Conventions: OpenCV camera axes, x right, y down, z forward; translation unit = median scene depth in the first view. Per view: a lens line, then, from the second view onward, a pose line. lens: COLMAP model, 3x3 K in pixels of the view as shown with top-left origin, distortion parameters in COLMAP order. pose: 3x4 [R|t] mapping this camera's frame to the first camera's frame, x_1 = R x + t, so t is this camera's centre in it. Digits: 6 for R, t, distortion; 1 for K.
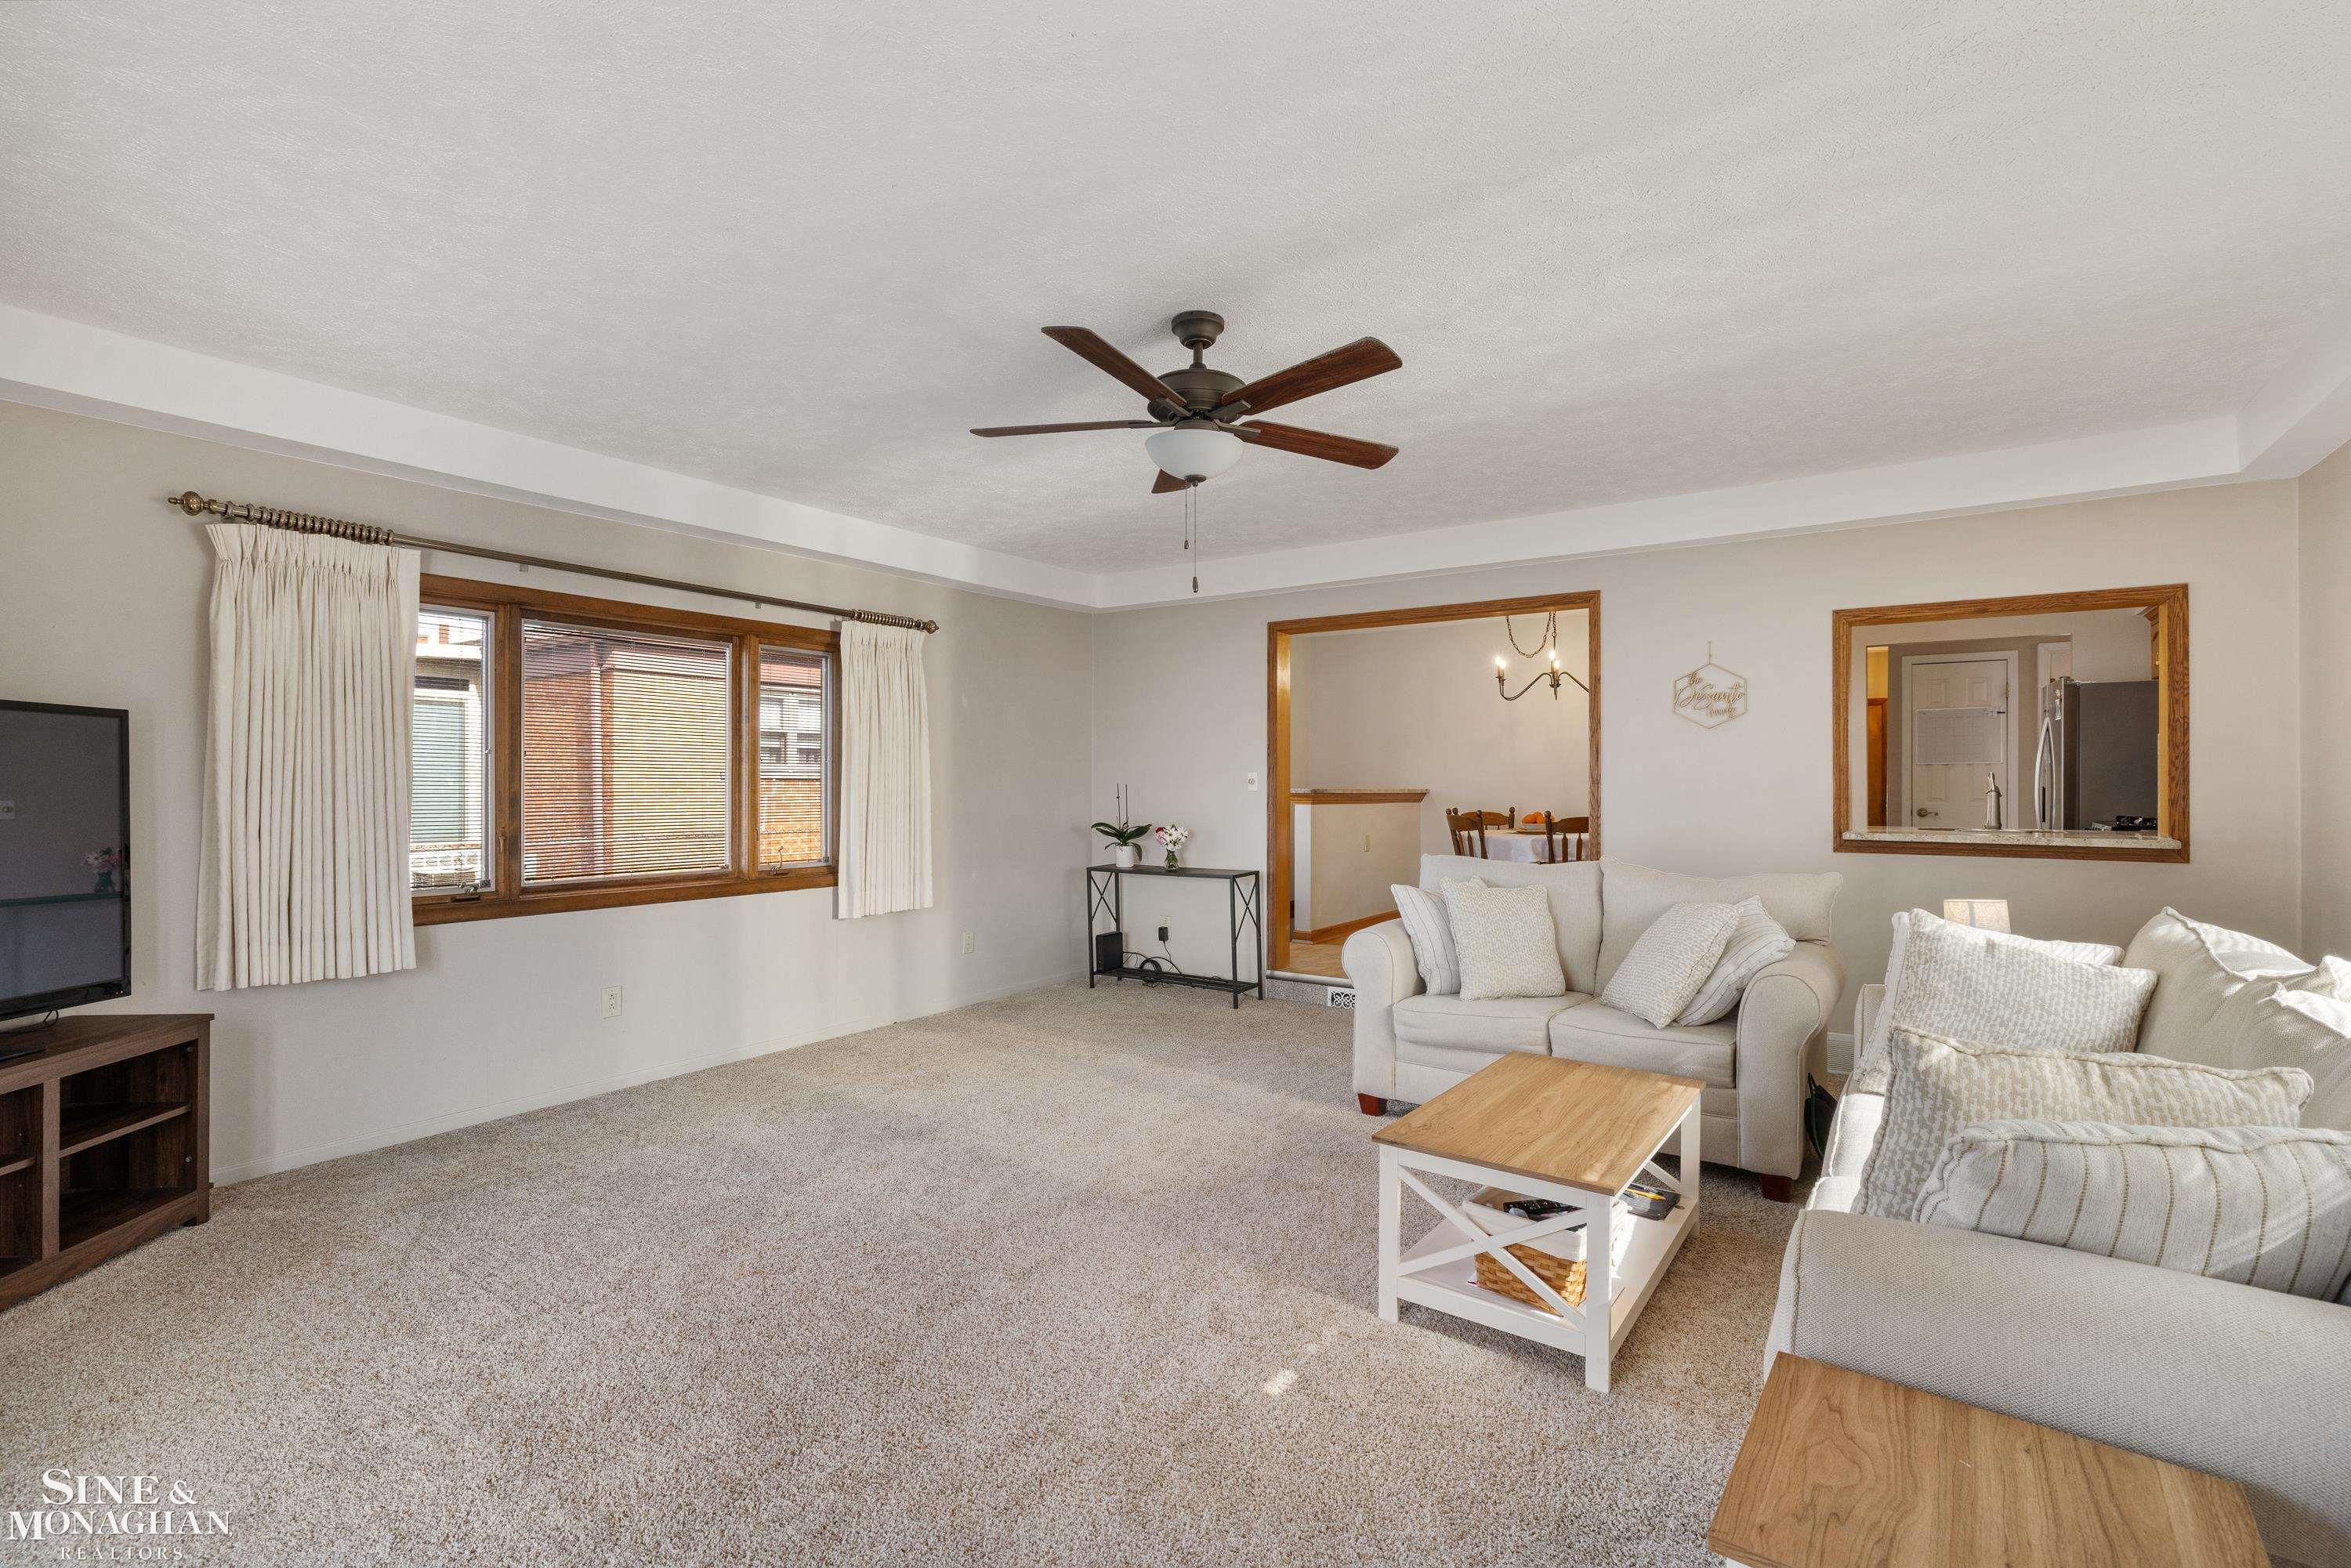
lens RADIAL K [[1078.8, 0, 1181.8], [0, 1078.8, 788.7], [0, 0, 1]] dist [0.005220, 0.000167]
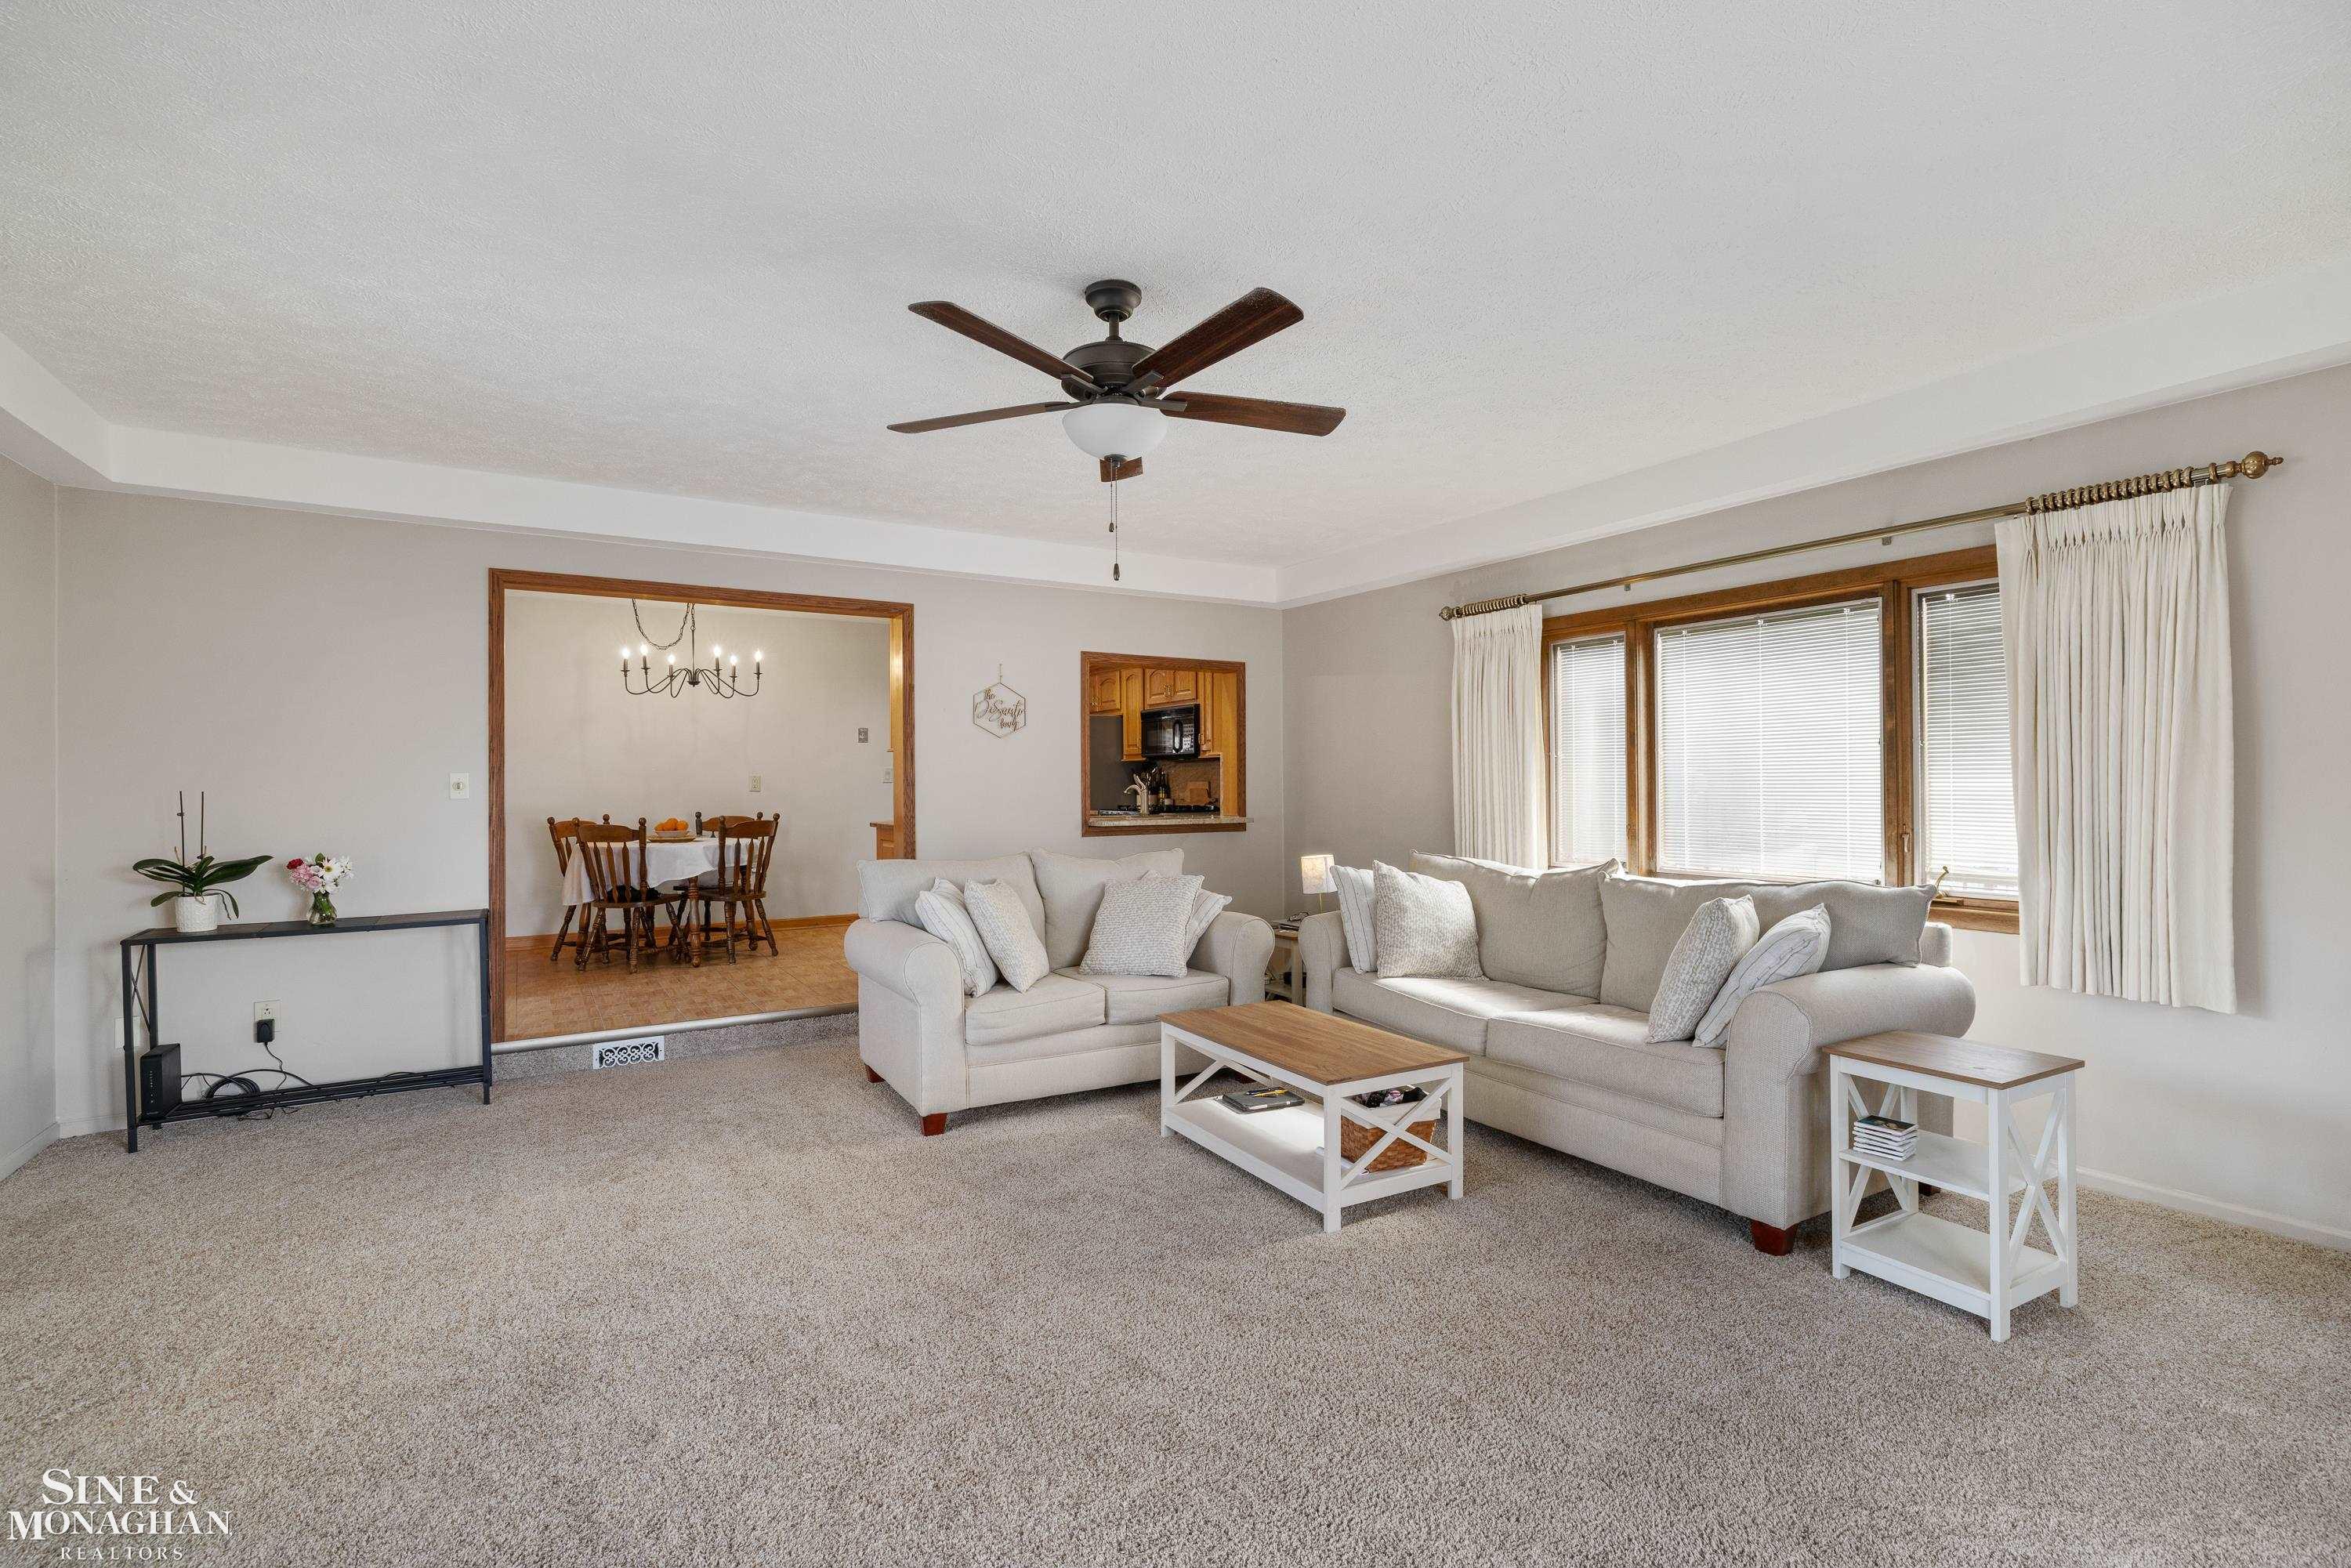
lens RADIAL K [[1078.8, 0, 1162.2], [0, 1078.8, 786.5], [0, 0, 1]] dist [0.005220, 0.000167]
pose [[0.399630, -0.005314, 0.916661, -0.411082], [0.011059, 0.999938, 0.000975, -0.001708], [-0.916610, 0.009747, 0.399665, 0.290818]]
